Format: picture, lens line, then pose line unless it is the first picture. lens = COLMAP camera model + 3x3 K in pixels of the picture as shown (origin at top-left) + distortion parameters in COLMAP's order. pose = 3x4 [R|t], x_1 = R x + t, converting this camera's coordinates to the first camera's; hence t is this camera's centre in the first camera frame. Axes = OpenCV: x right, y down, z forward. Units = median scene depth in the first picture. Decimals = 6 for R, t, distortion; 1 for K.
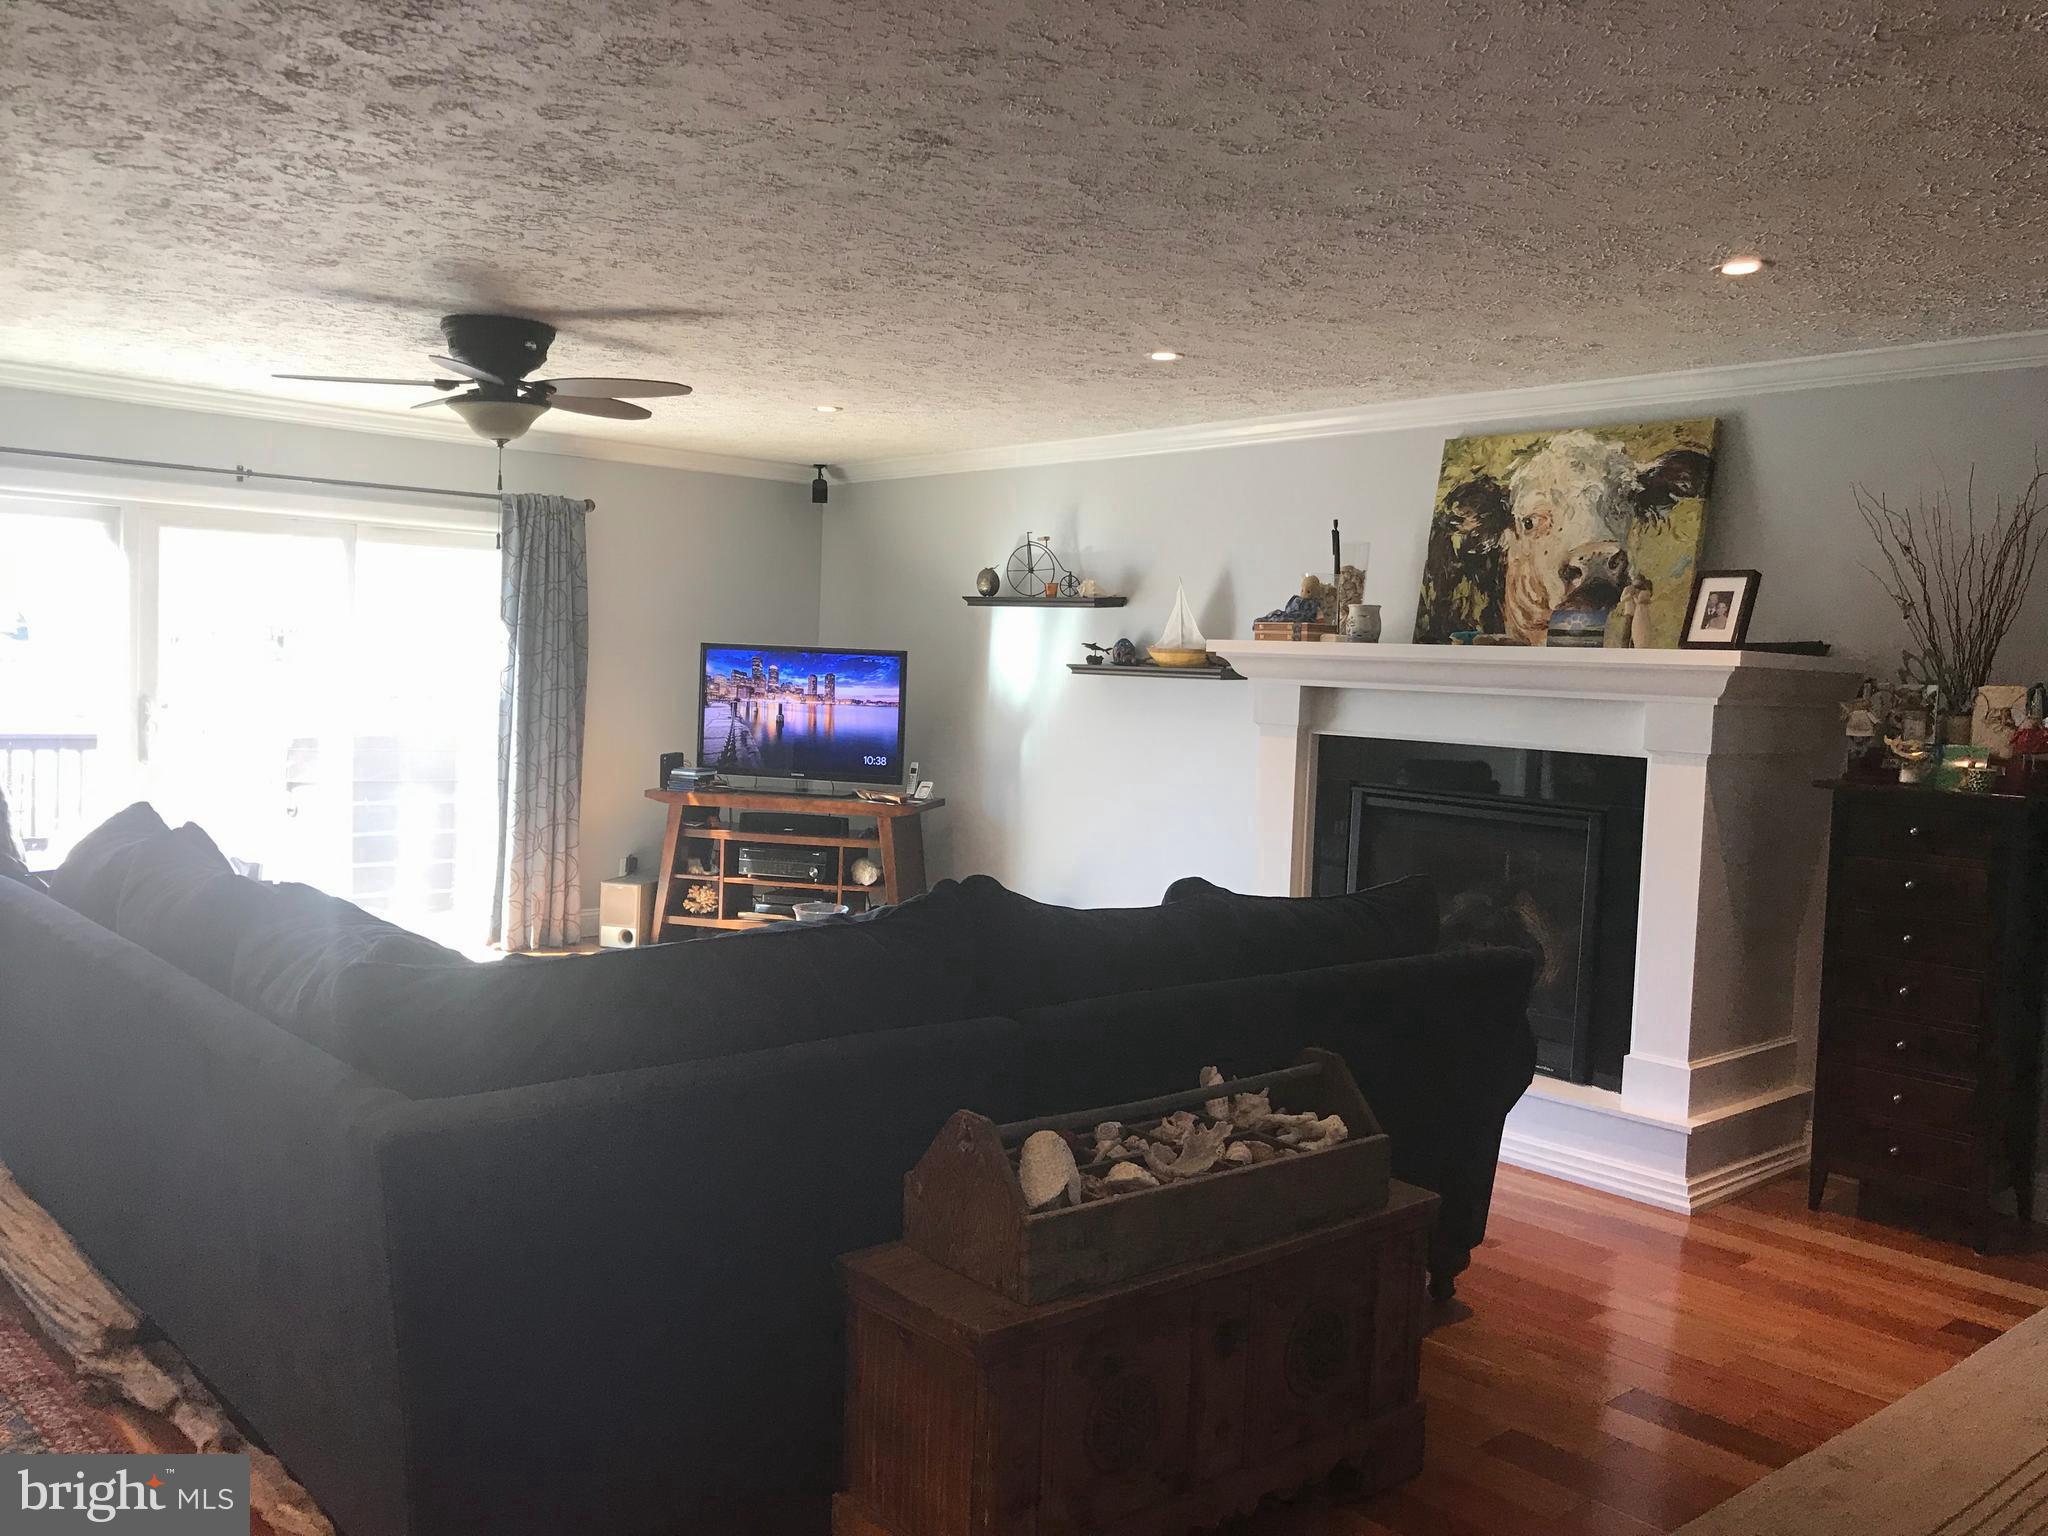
lens RADIAL K [[1671.1, 0, 1024.0], [0, 1671.1, 768.0], [0, 0, 1]] dist [0.005420, 0.001709]
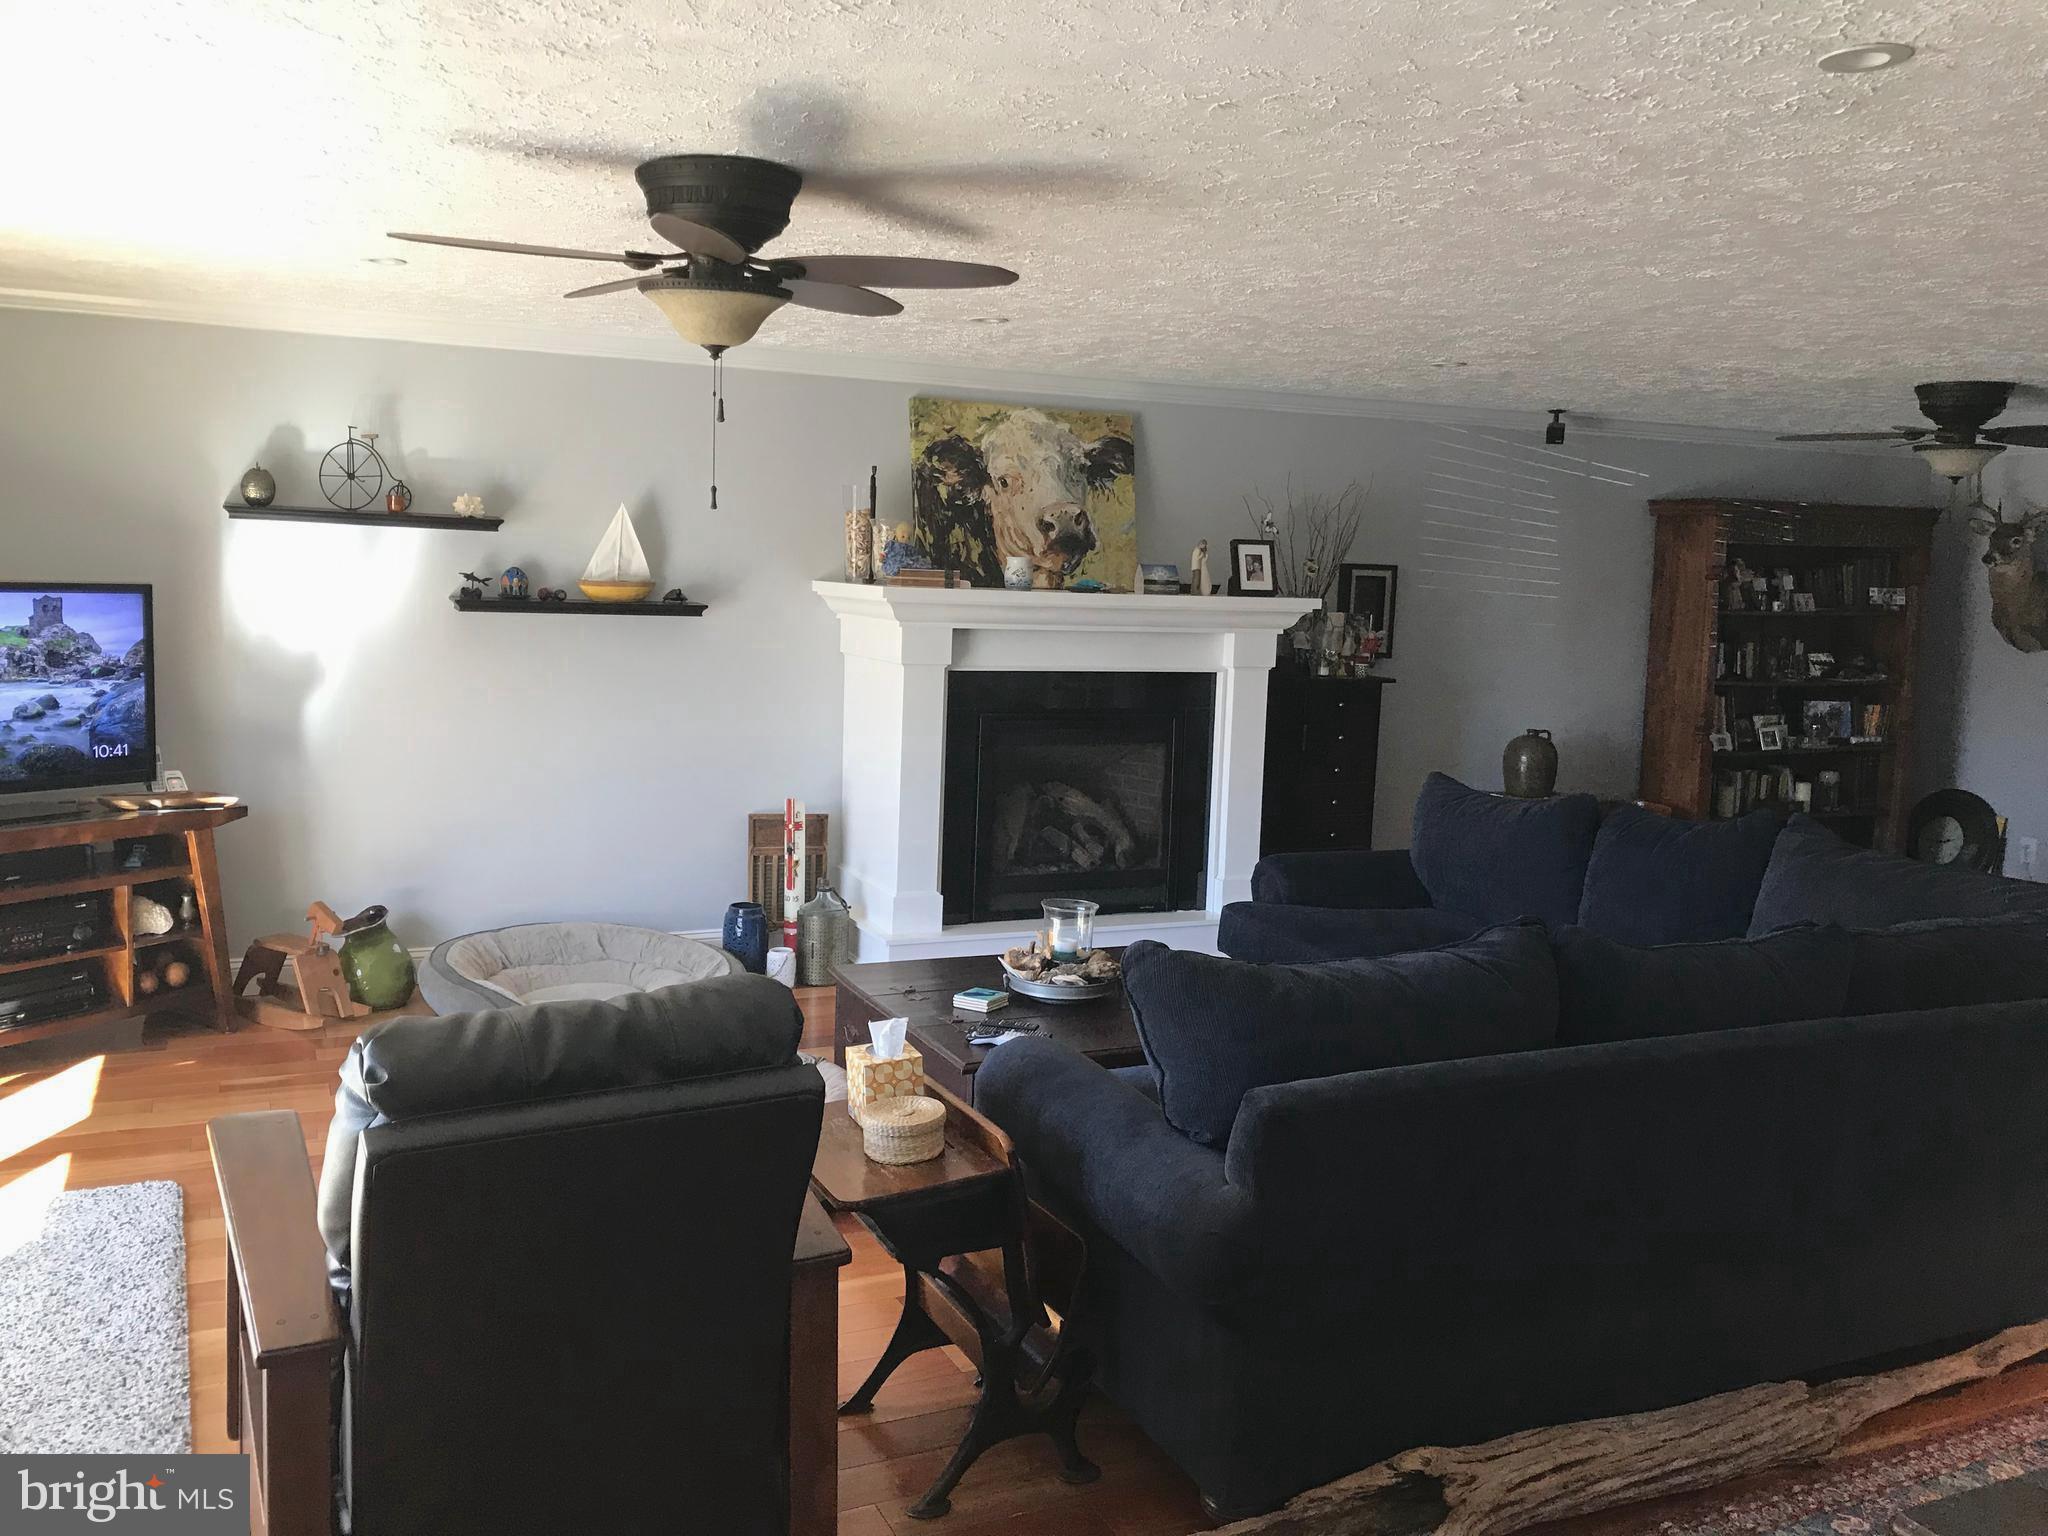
lens RADIAL K [[1657.8, 0, 928.9], [0, 1657.8, 768.1], [0, 0, 1]] dist [0.082865, 0.000652]
pose [[0.309607, -0.141569, 0.940267, -0.873427], [0.037816, 0.989905, 0.136591, -0.107832], [-0.950112, -0.006733, 0.311835, 0.675546]]
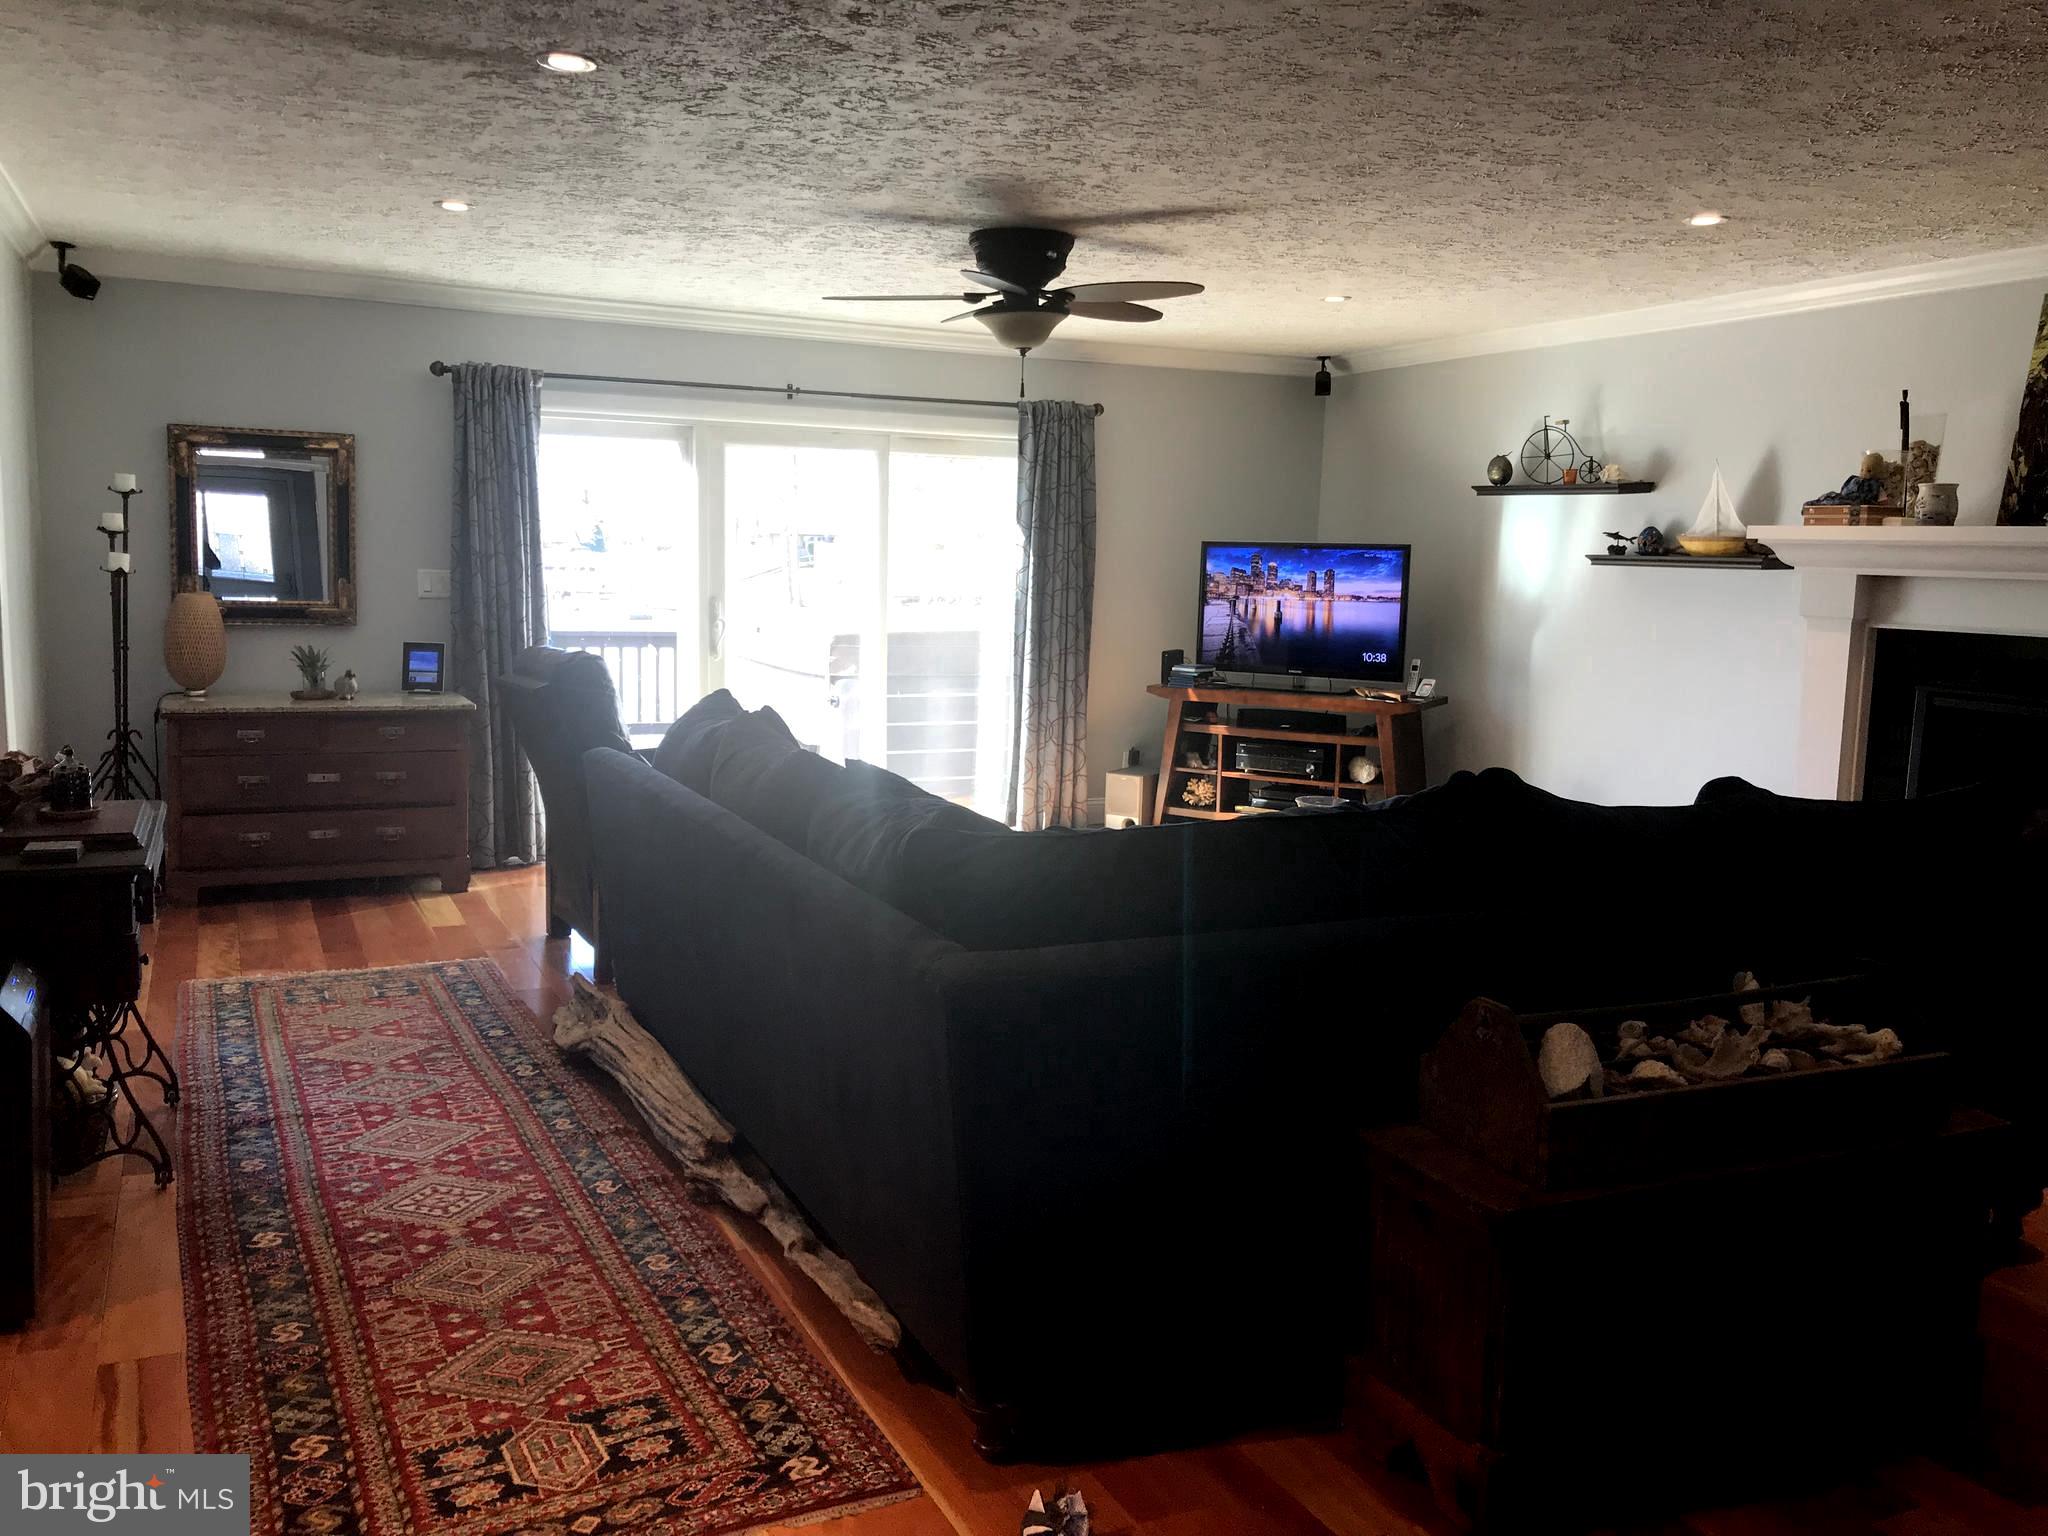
lens RADIAL K [[1666.6, 0, 1024.0], [0, 1666.6, 768.0], [0, 0, 1]] dist [0.017595, -0.029089]
pose [[0.957698, 0.022224, -0.286917, -0.007245], [-0.004749, 0.998098, 0.061461, 0.002898], [0.287737, -0.057498, 0.955982, -0.017776]]
